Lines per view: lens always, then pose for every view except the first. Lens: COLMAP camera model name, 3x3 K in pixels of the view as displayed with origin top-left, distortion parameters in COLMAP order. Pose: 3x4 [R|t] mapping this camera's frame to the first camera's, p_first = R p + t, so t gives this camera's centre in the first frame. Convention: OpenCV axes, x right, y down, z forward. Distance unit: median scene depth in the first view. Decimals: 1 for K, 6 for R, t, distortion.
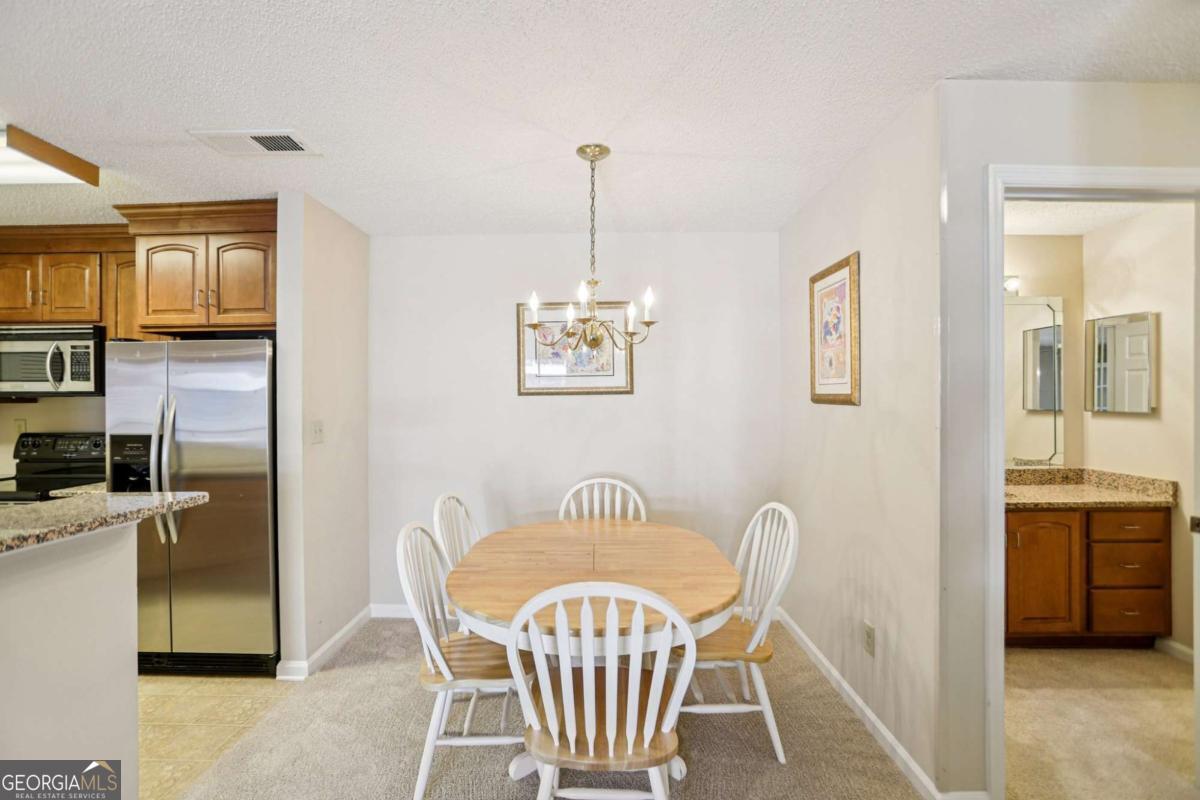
lens RADIAL K [[539.0, 0, 600.0], [0, 539.0, 400.0], [0, 0, 1]] dist [-0.048713, 0.011593]
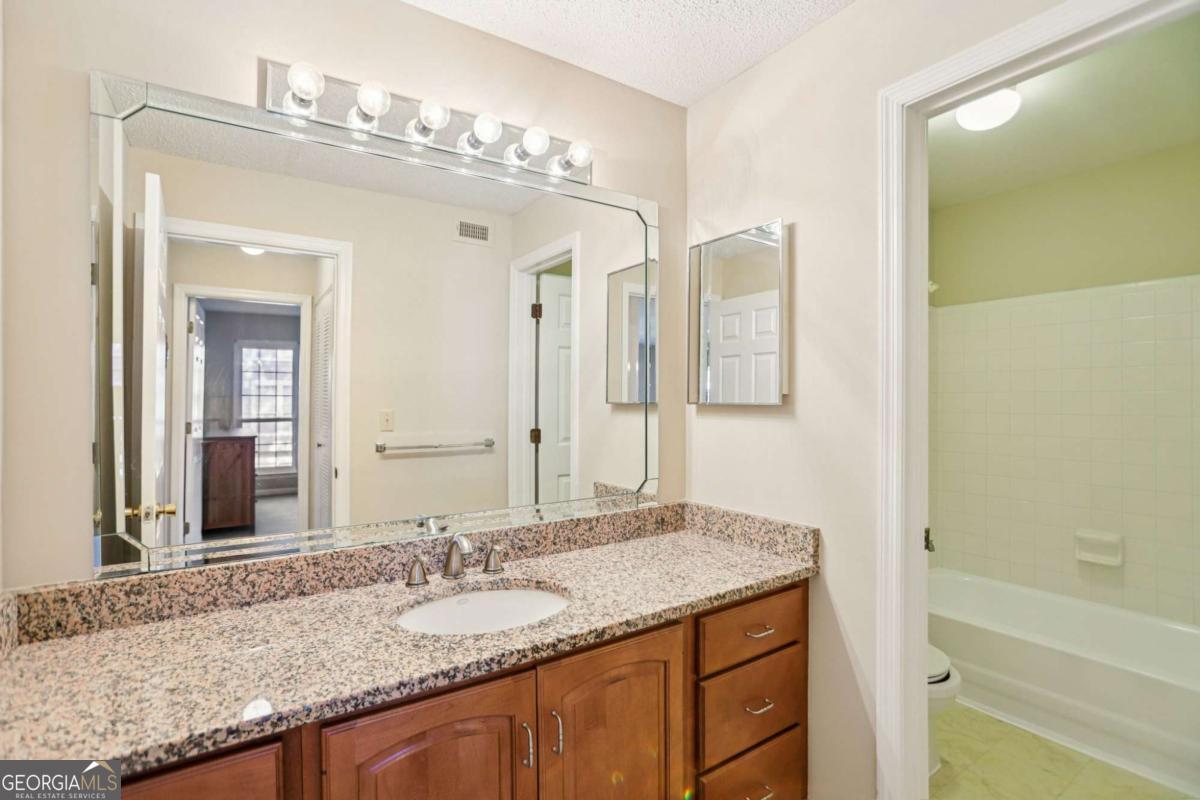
lens RADIAL K [[553.2, 0, 598.5], [0, 553.2, 398.1], [0, 0, 1]] dist [-0.071985, 0.025460]
pose [[0.819182, 0.005390, 0.573508, 0.523355], [-0.004659, 0.999985, -0.002744, 0.018028], [-0.573515, -0.000424, 0.819195, 0.582141]]
